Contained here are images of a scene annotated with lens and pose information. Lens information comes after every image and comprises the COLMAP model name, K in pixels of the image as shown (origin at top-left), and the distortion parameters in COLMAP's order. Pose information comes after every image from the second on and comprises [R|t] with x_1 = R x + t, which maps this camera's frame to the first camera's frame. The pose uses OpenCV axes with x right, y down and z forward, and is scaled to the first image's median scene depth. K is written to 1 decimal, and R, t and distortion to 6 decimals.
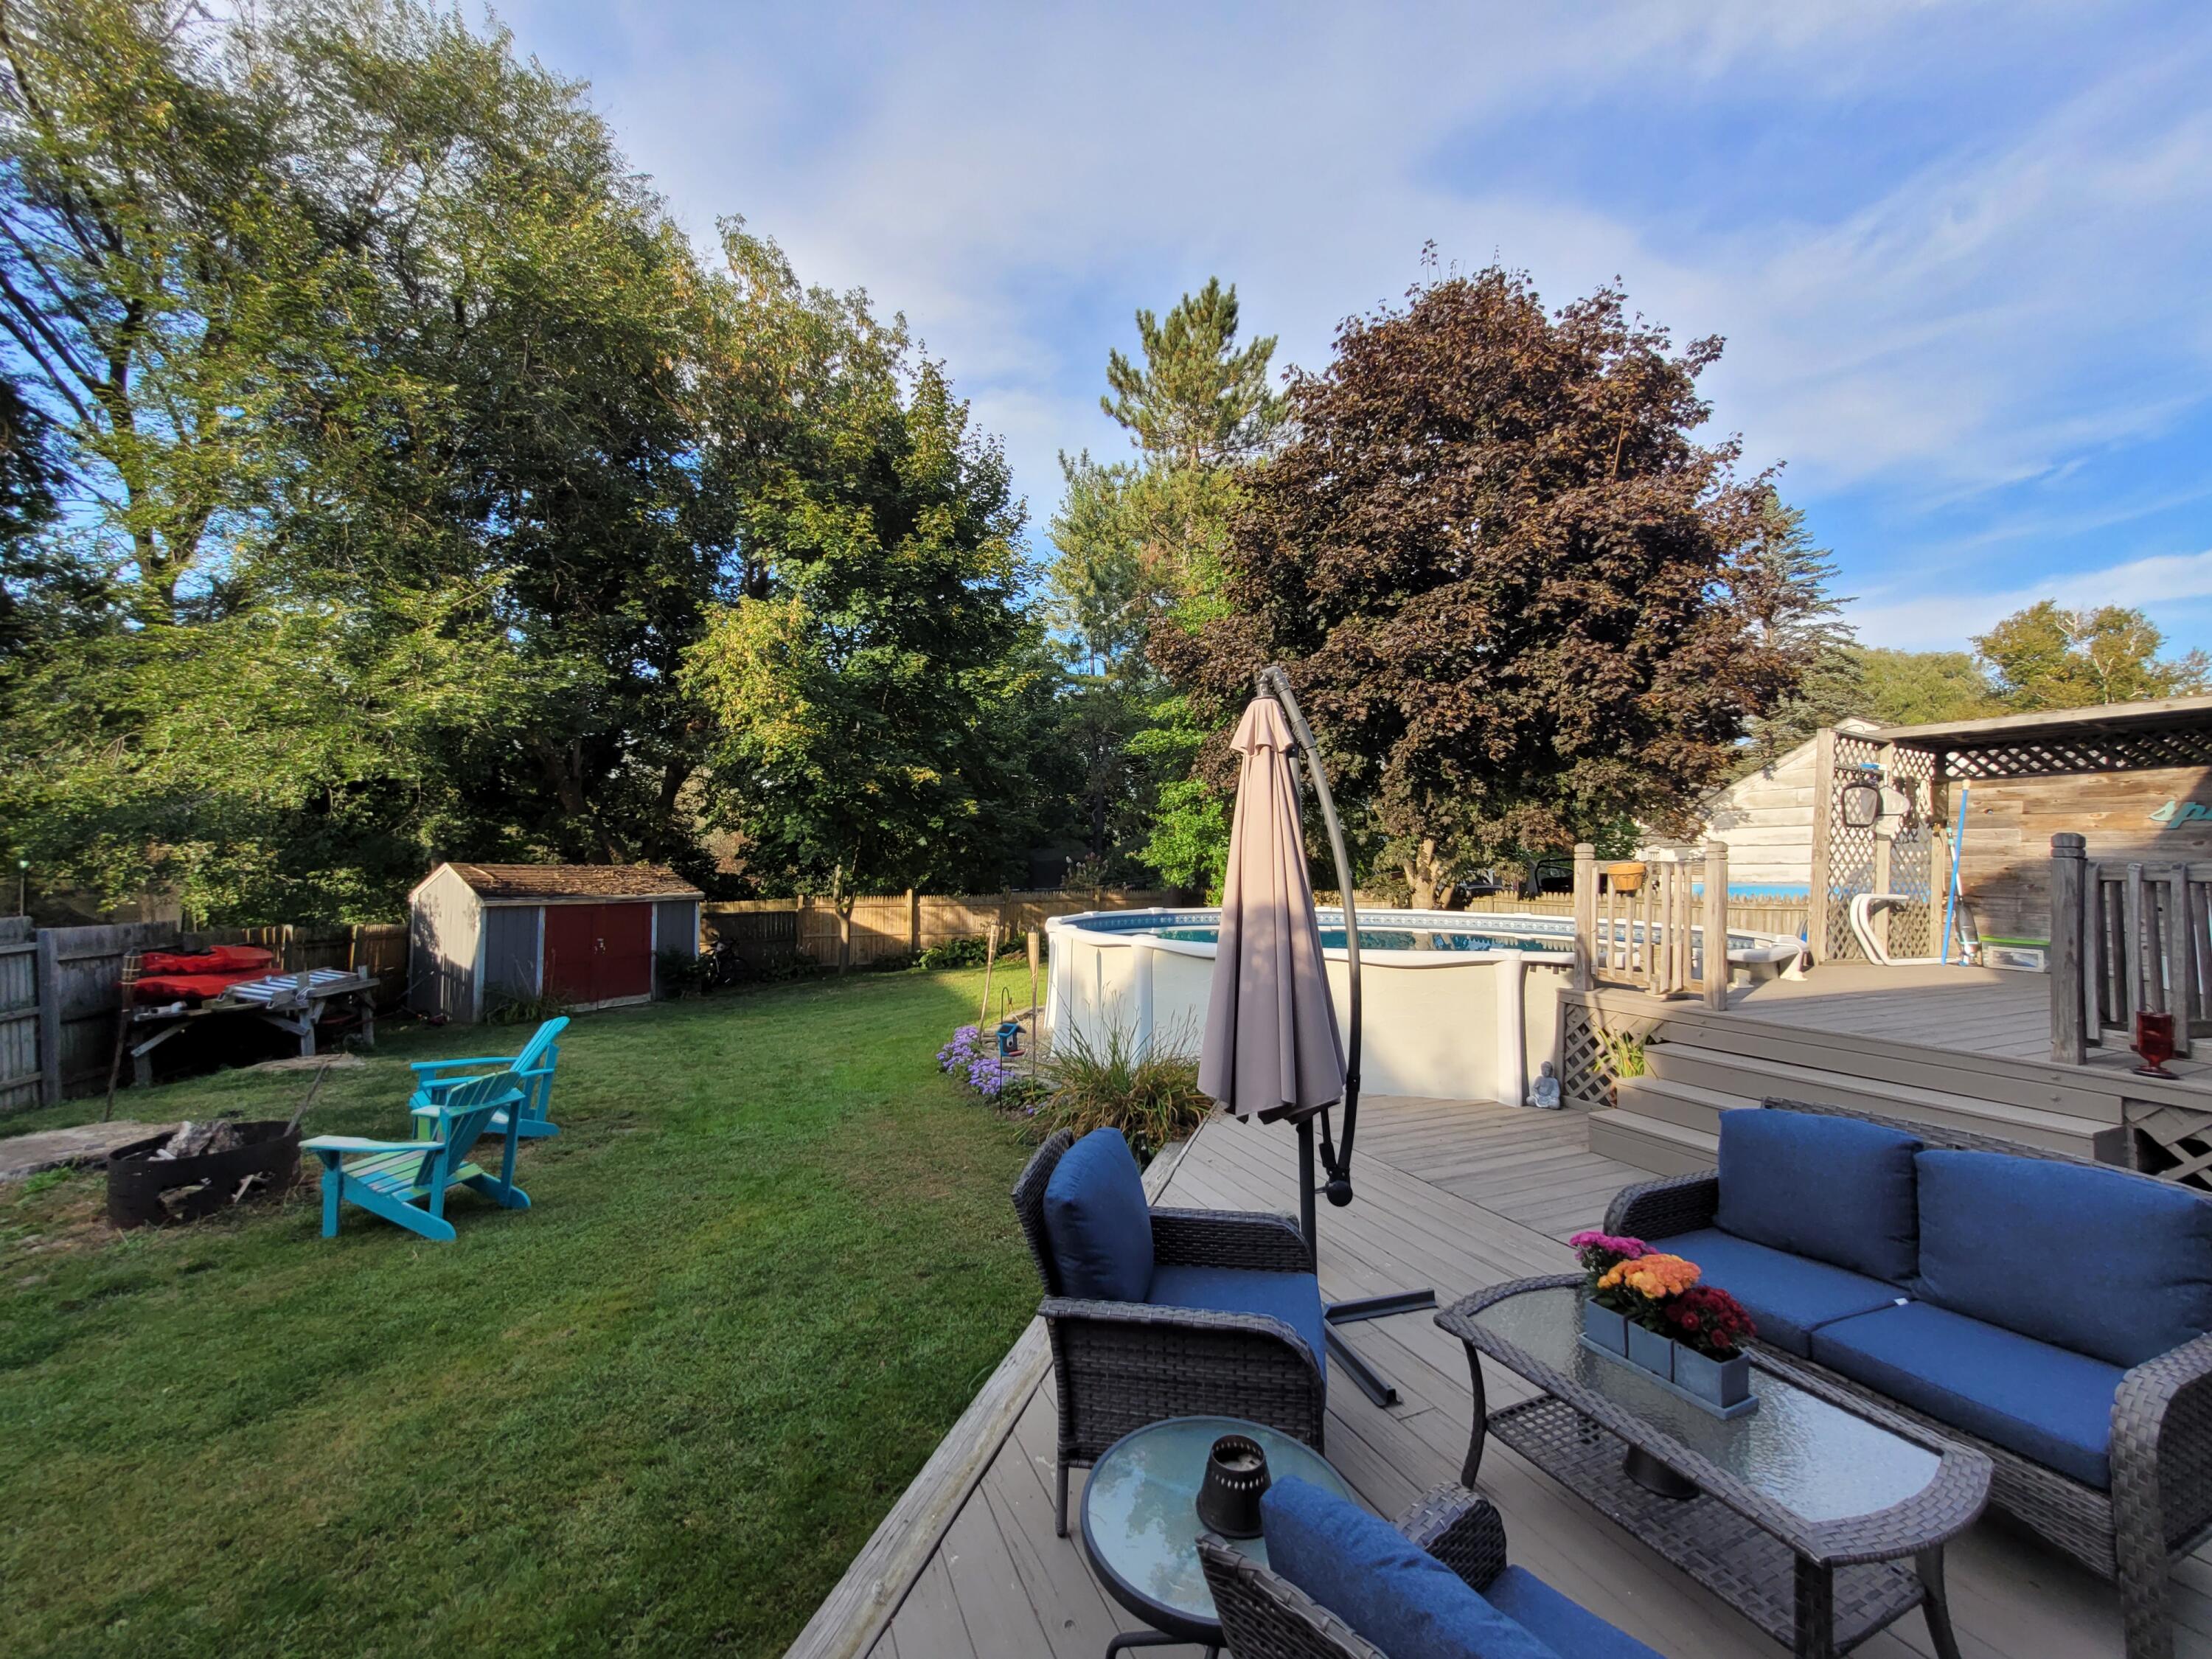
lens RADIAL K [[860.6, 0, 1114.5], [0, 860.6, 849.6], [0, 0, 1]] dist [0.002580, -0.001461]
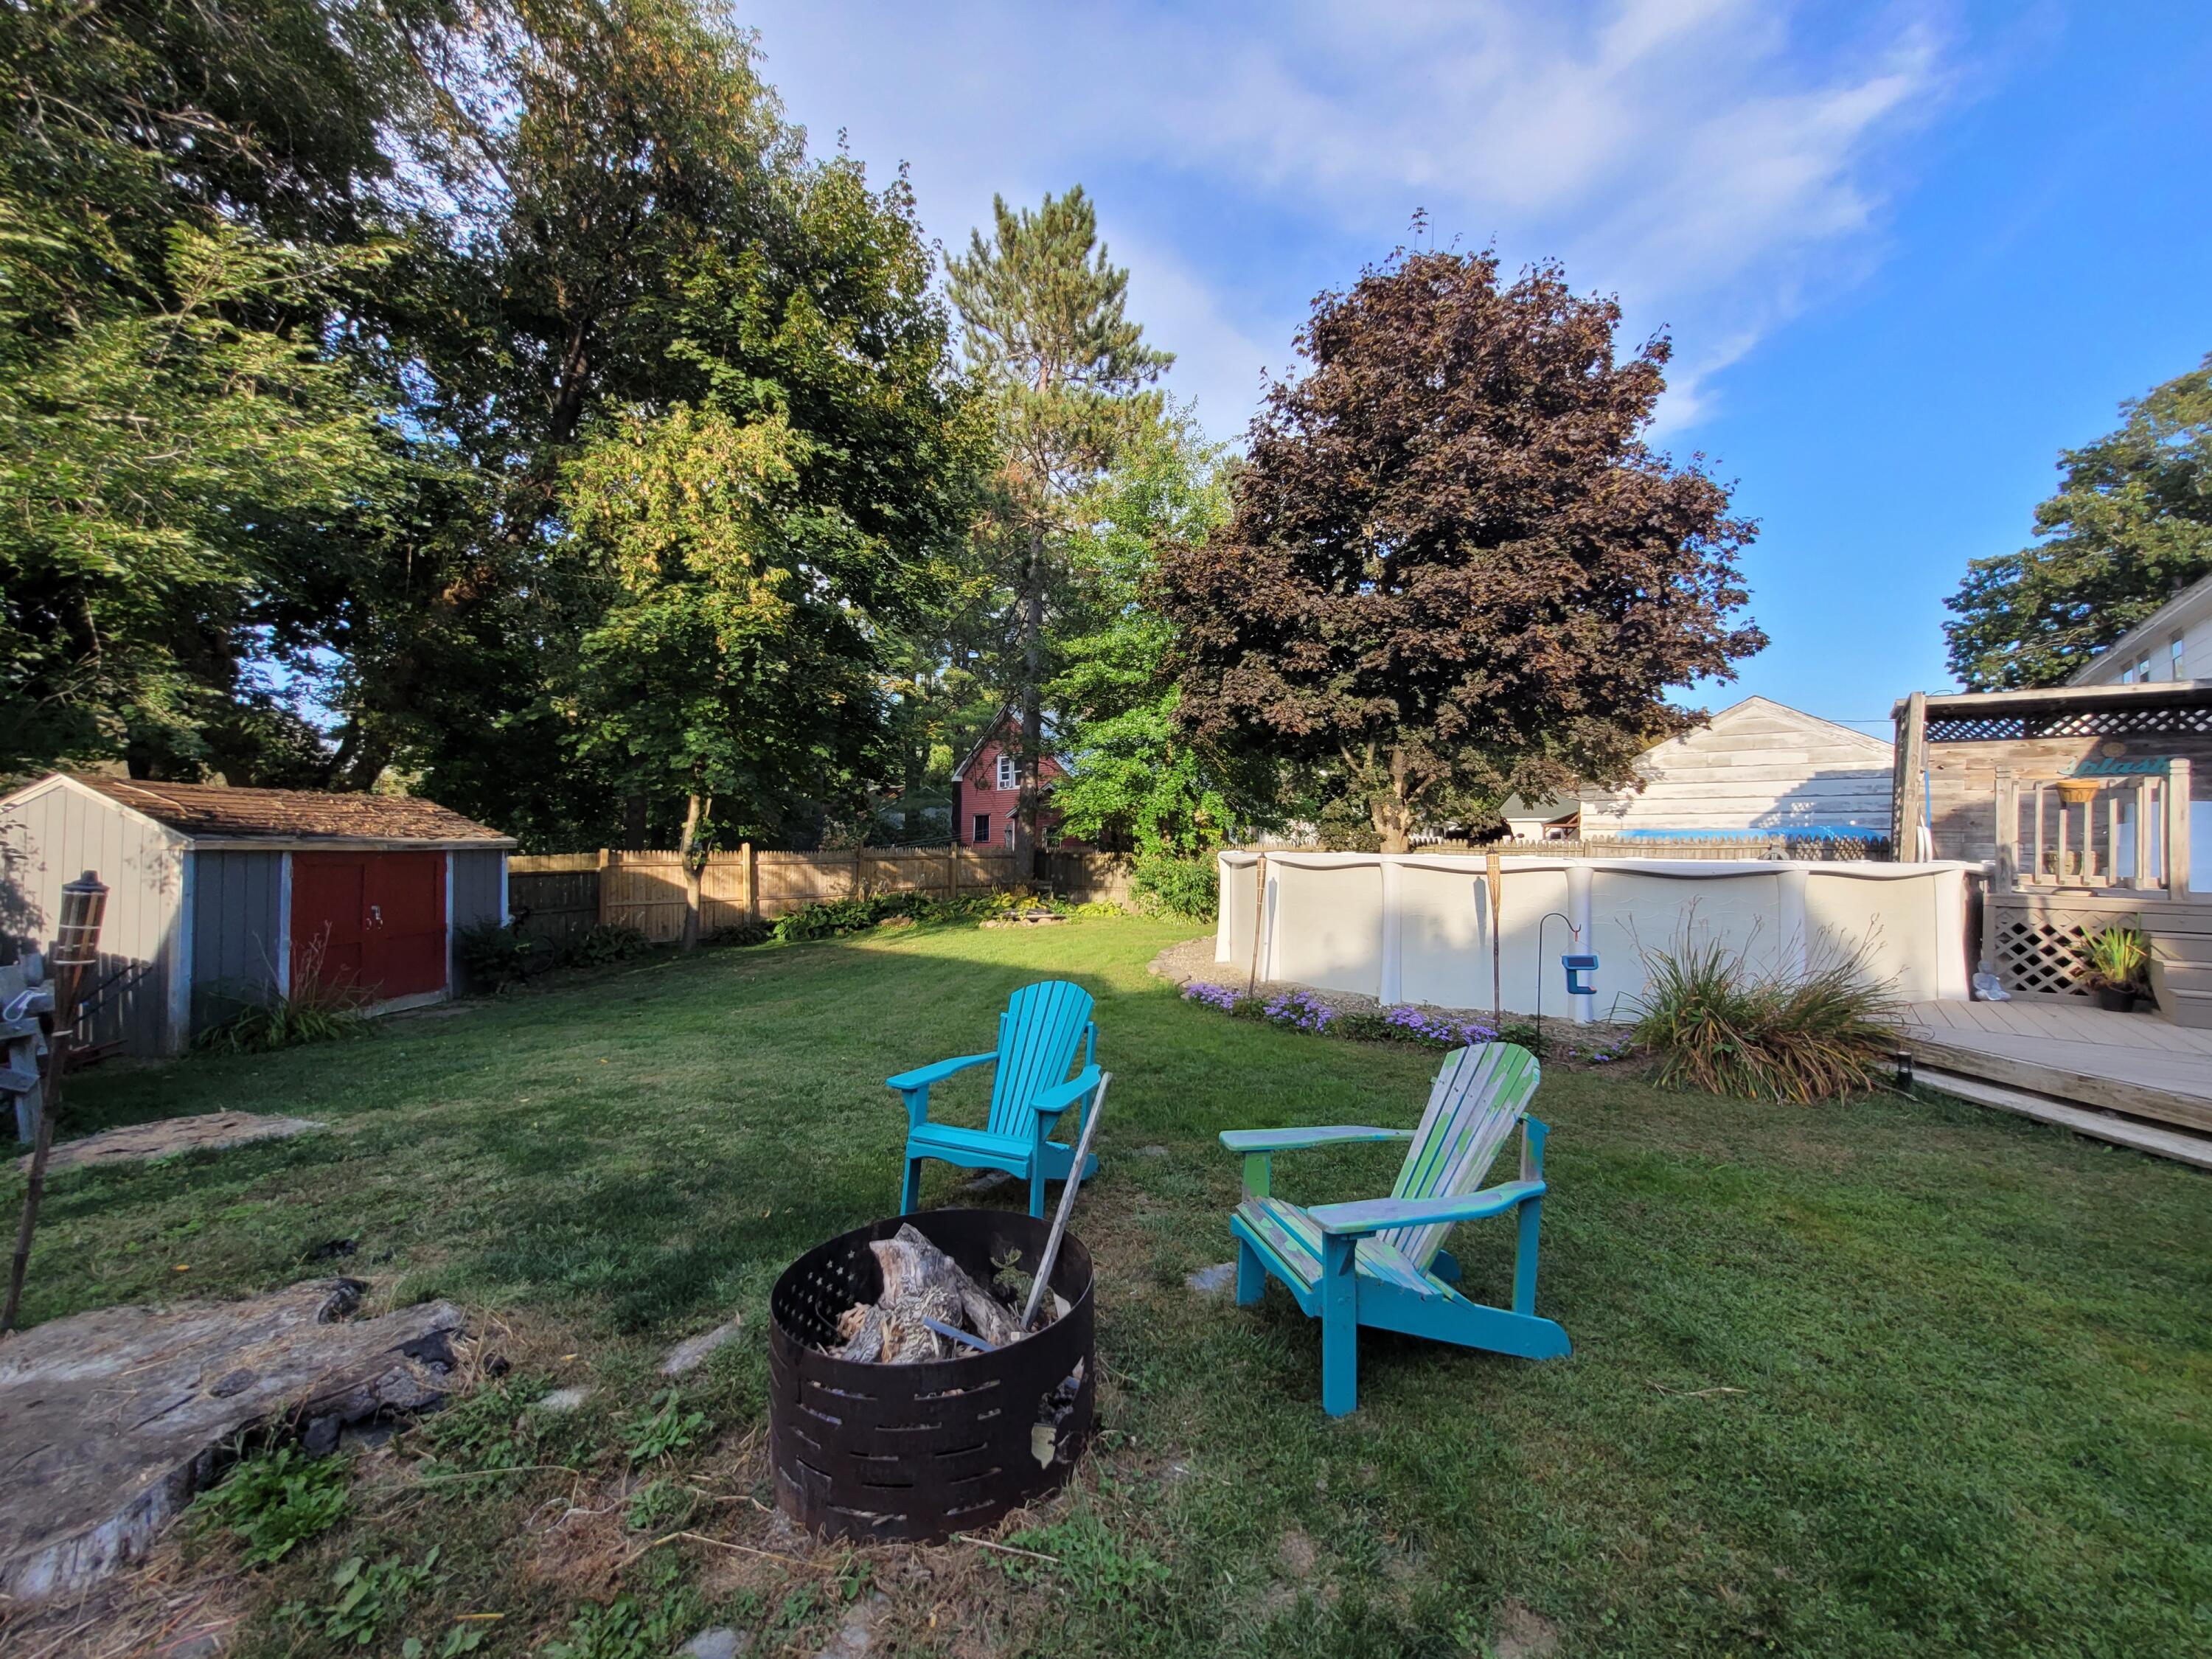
lens RADIAL K [[860.6, 0, 1118.1], [0, 860.6, 847.7], [0, 0, 1]] dist [0.002580, -0.001461]
pose [[0.898399, 0.003017, 0.439170, -0.491444], [-0.015619, 0.999563, 0.025083, 0.045912], [-0.438902, -0.029394, 0.898054, 0.252017]]
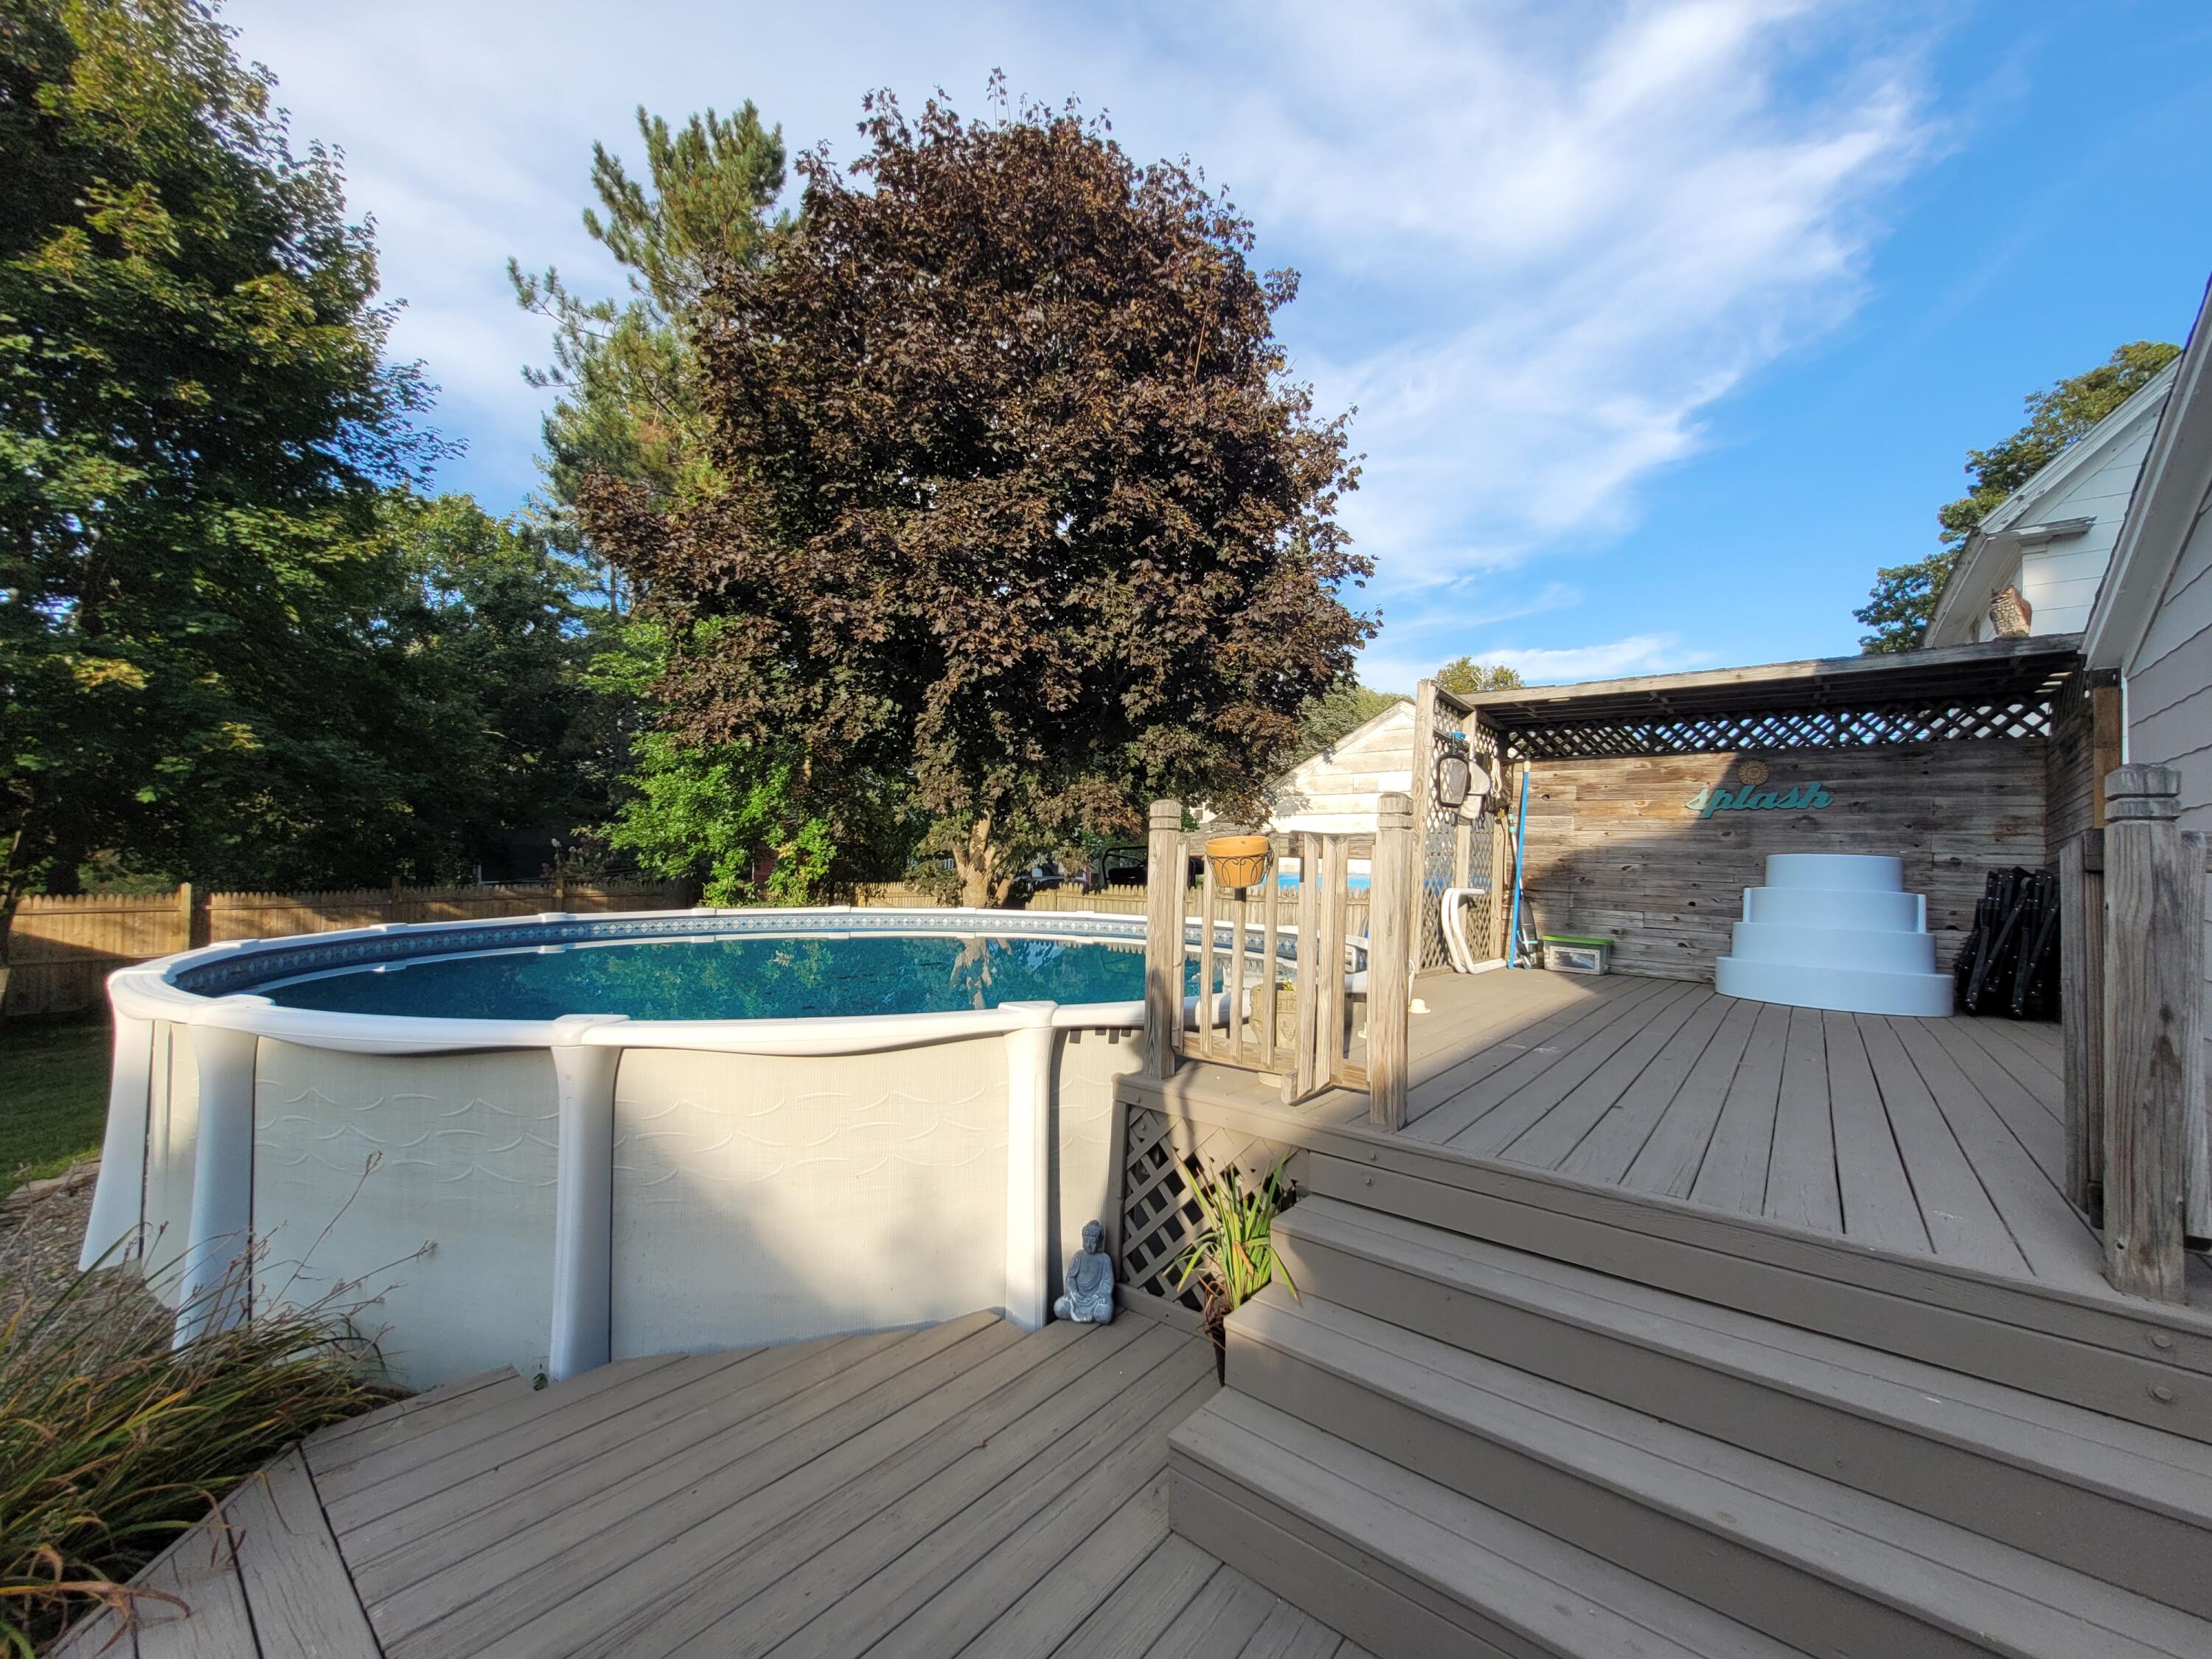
lens RADIAL K [[860.6, 0, 1114.6], [0, 860.6, 843.0], [0, 0, 1]] dist [0.002580, -0.001461]
pose [[0.895237, 0.018971, 0.445186, 0.141626], [-0.020349, 0.999792, -0.001685, 0.010810], [-0.445126, -0.007551, 0.895436, 0.270356]]
